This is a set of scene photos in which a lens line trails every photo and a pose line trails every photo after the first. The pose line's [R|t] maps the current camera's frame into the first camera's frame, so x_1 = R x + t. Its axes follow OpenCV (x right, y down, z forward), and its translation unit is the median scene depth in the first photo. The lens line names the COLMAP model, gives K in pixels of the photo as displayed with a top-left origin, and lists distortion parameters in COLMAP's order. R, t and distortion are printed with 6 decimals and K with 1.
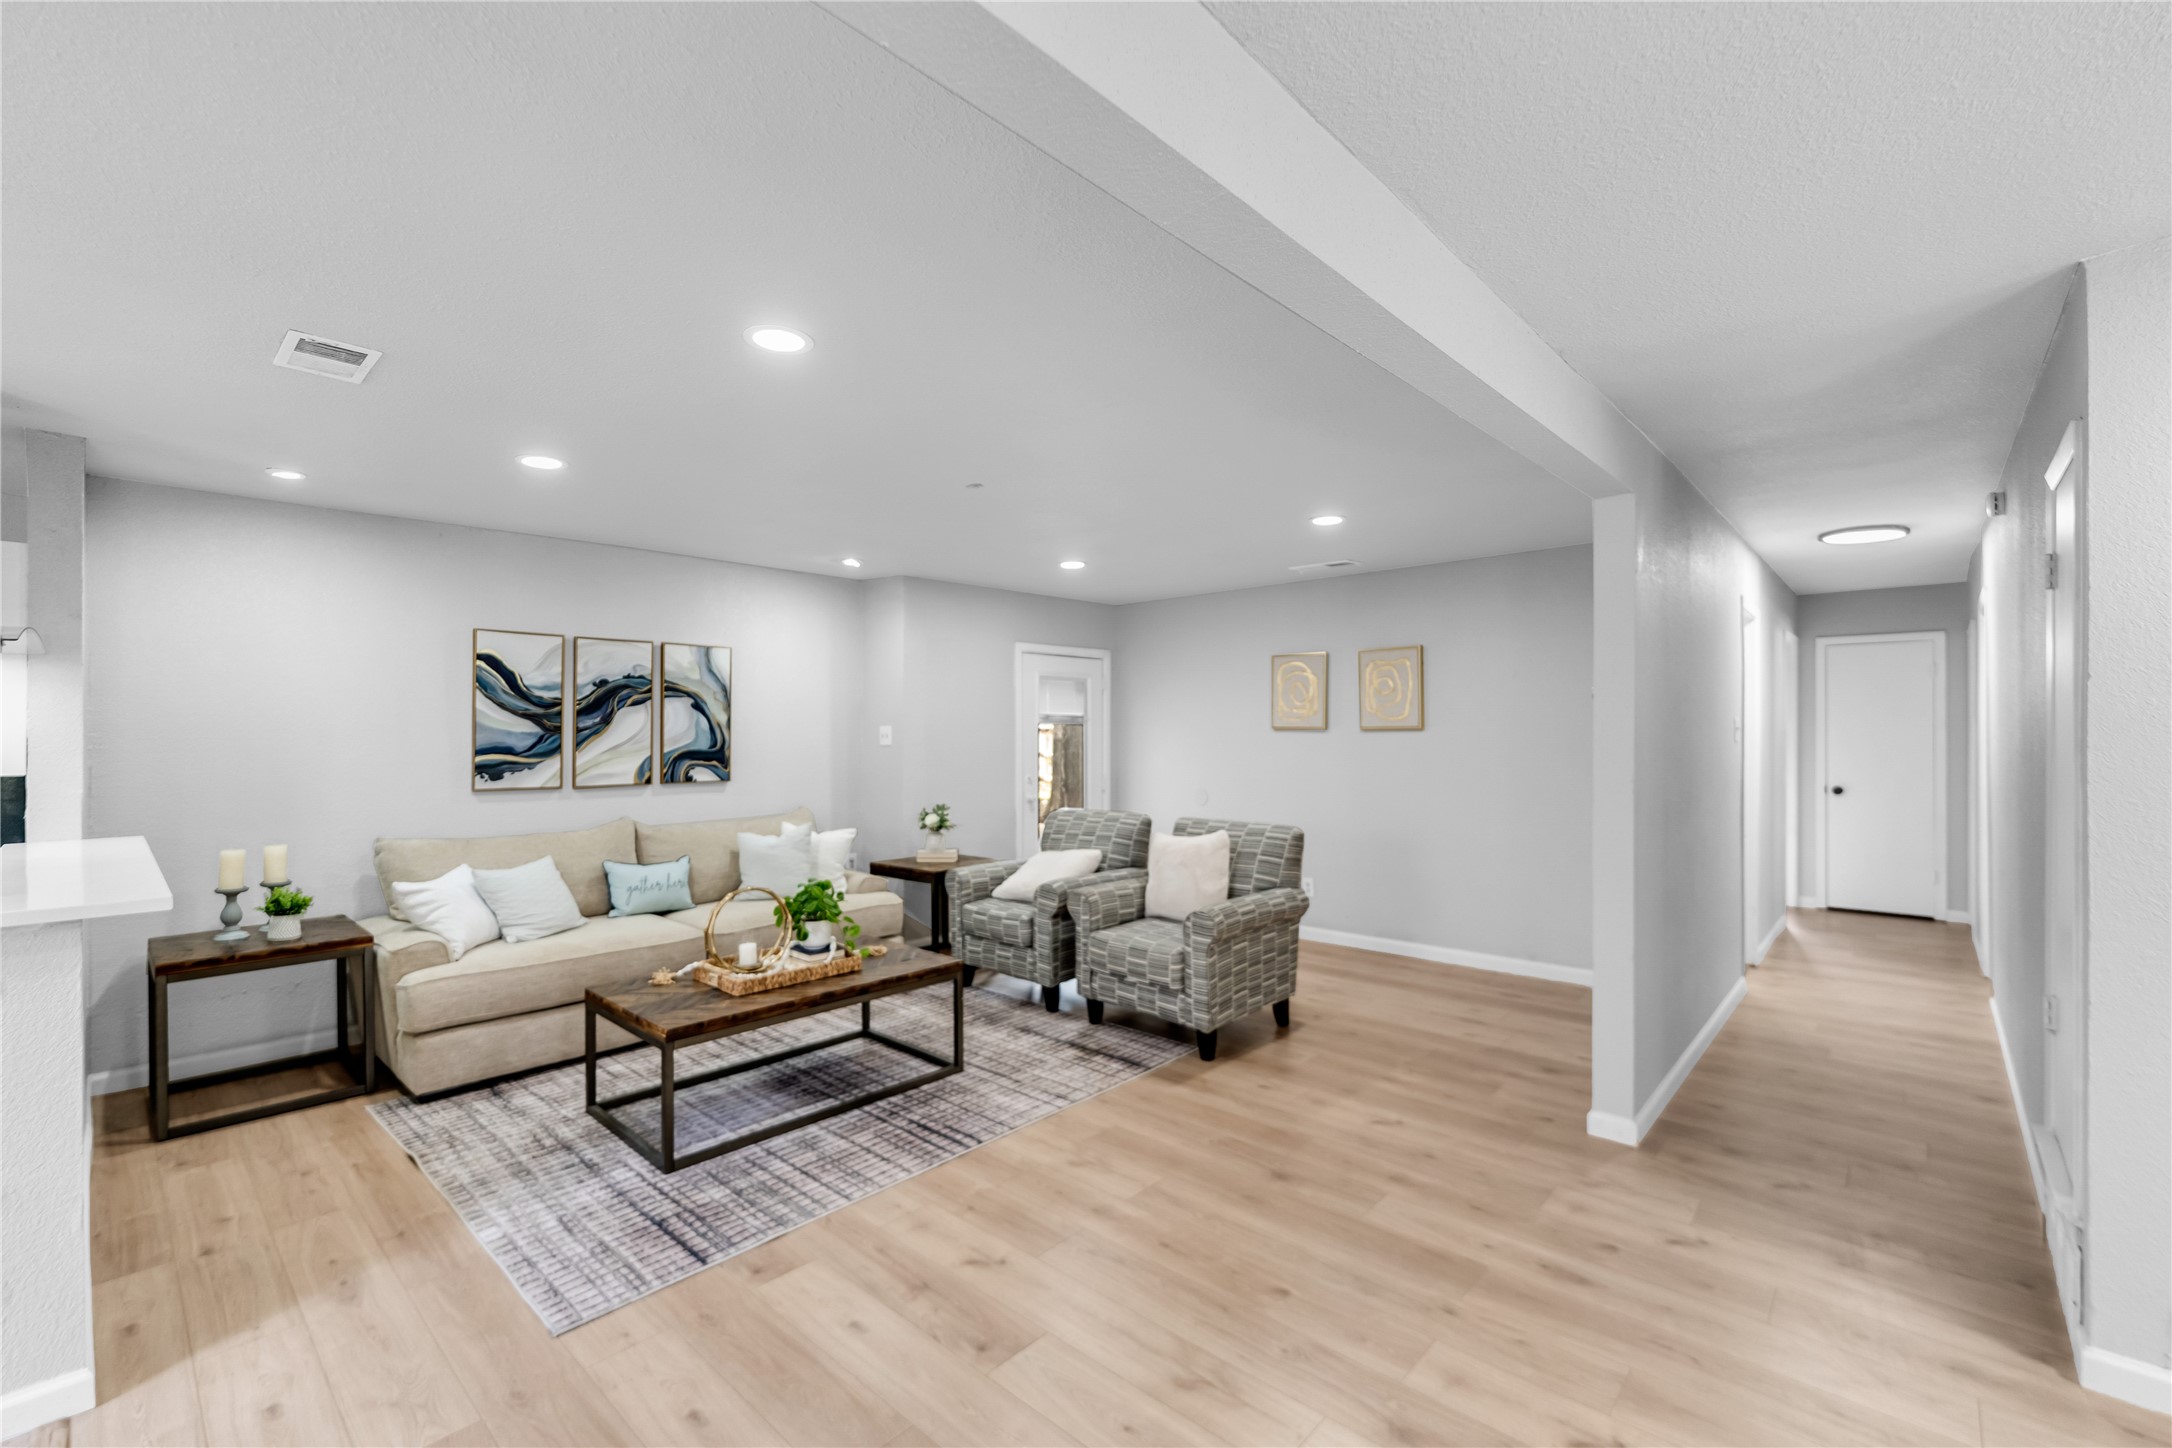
lens RADIAL K [[908.4, 0, 1078.6], [0, 908.4, 720.0], [0, 0, 1]] dist [-0.000875, 0.000114]
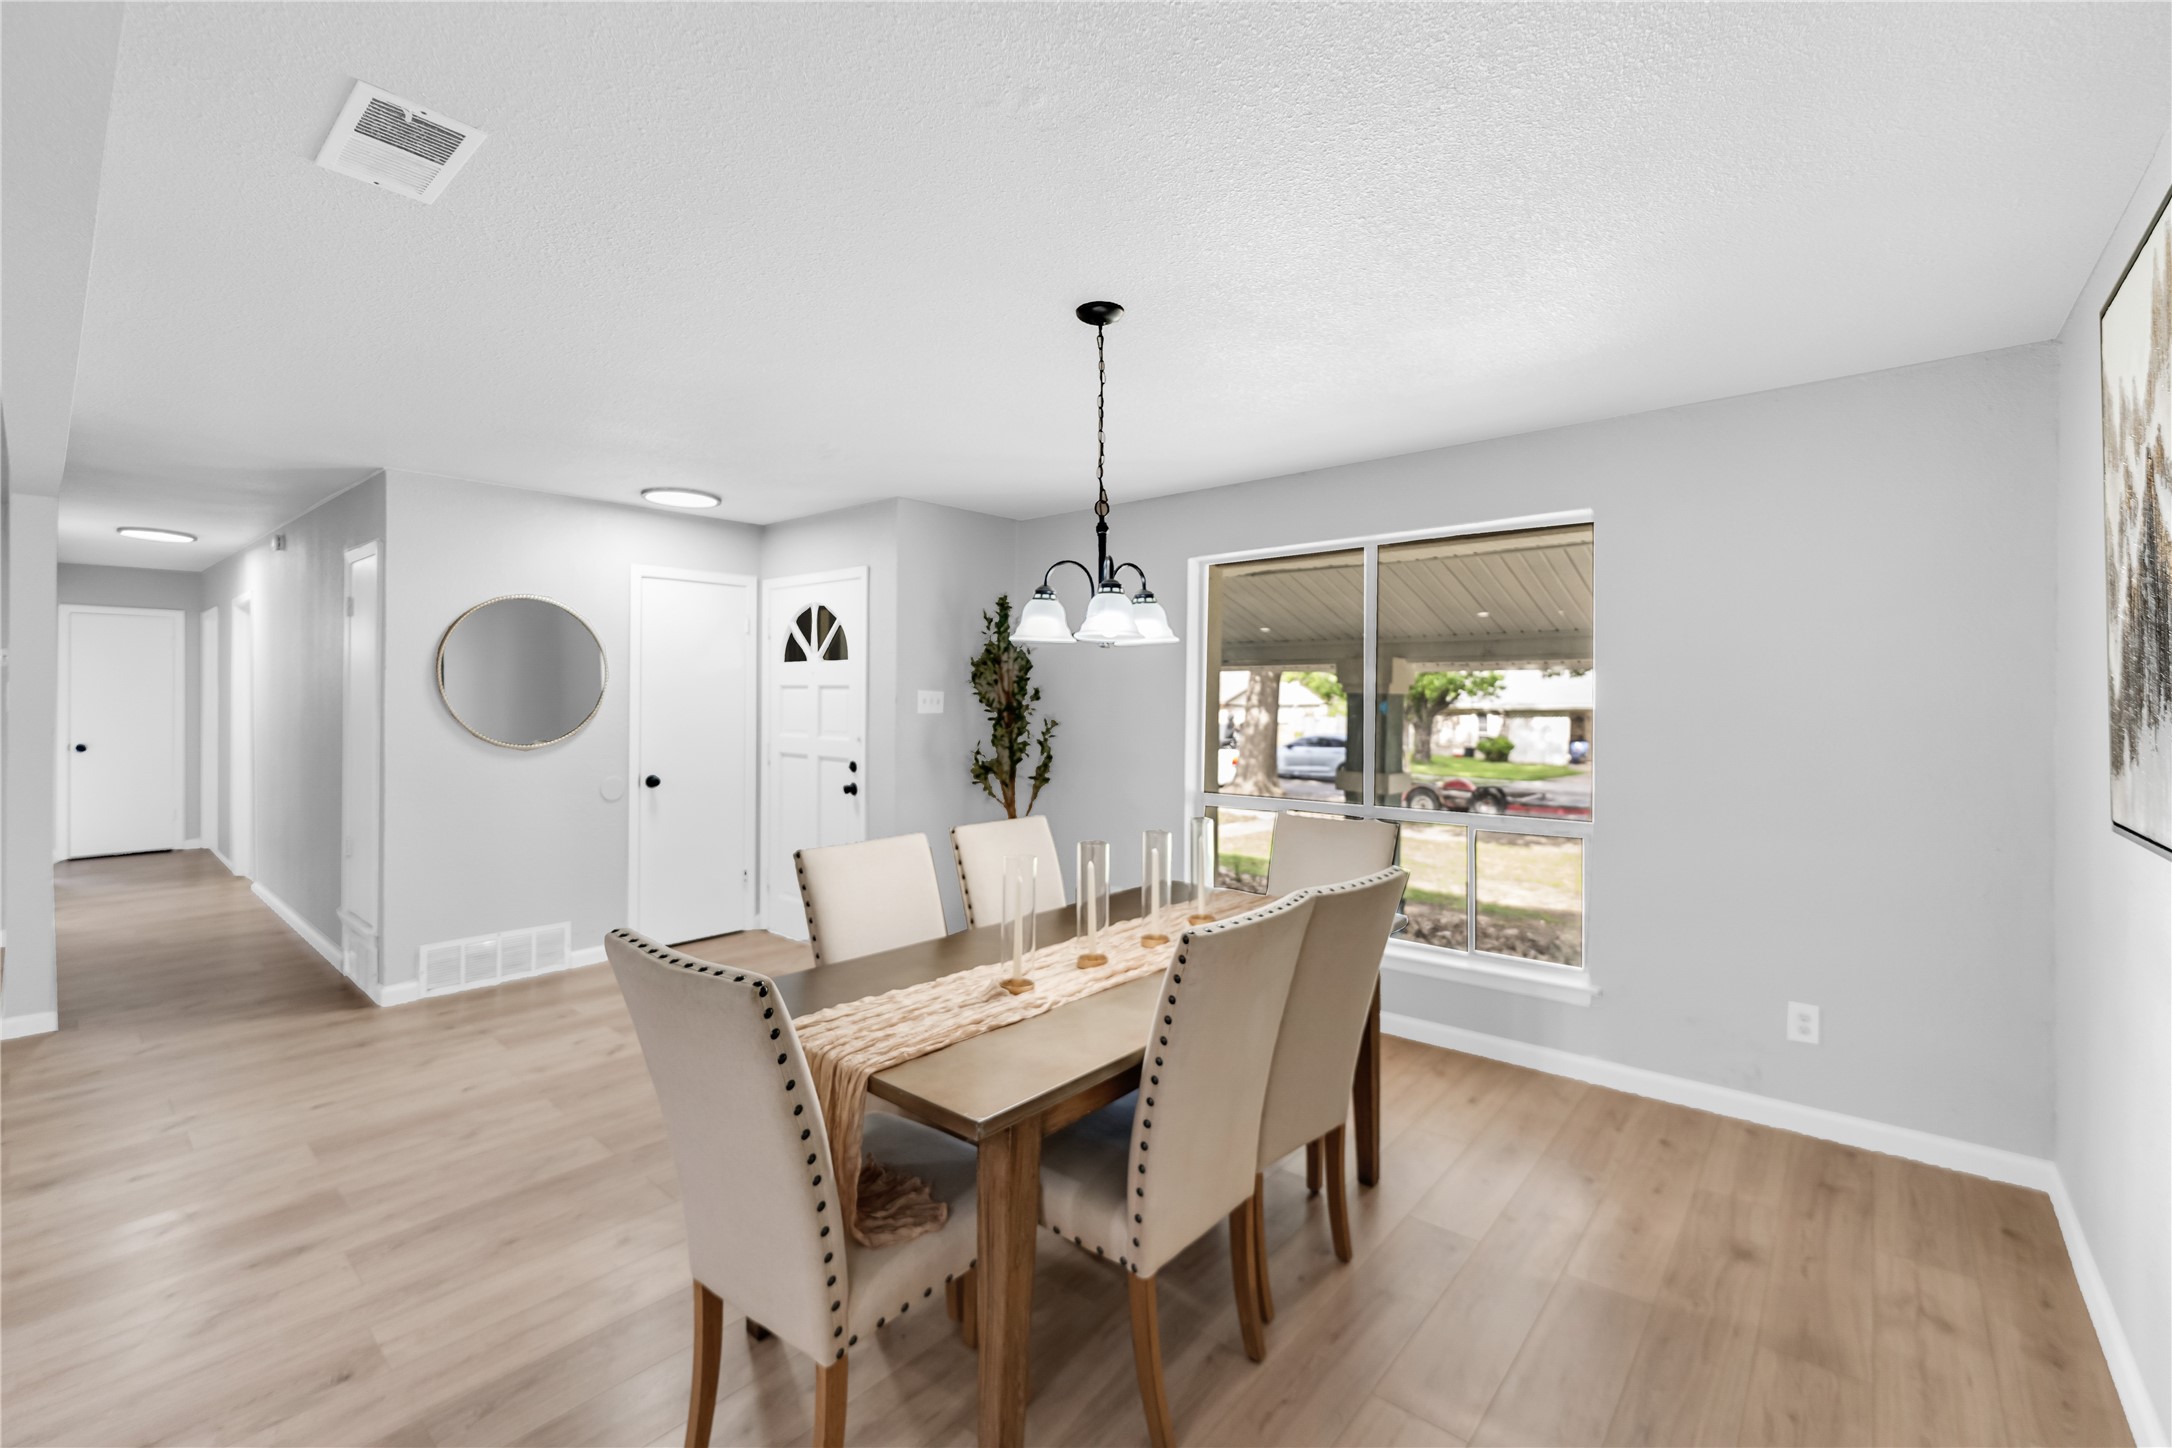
lens RADIAL K [[908.4, 0, 1078.6], [0, 908.4, 720.0], [0, 0, 1]] dist [-0.000875, 0.000114]
pose [[-0.041829, -0.019398, 0.998936, -0.314622], [-0.018400, 0.999657, 0.018642, 0.001659], [-0.998955, -0.017600, -0.042171, -0.152576]]
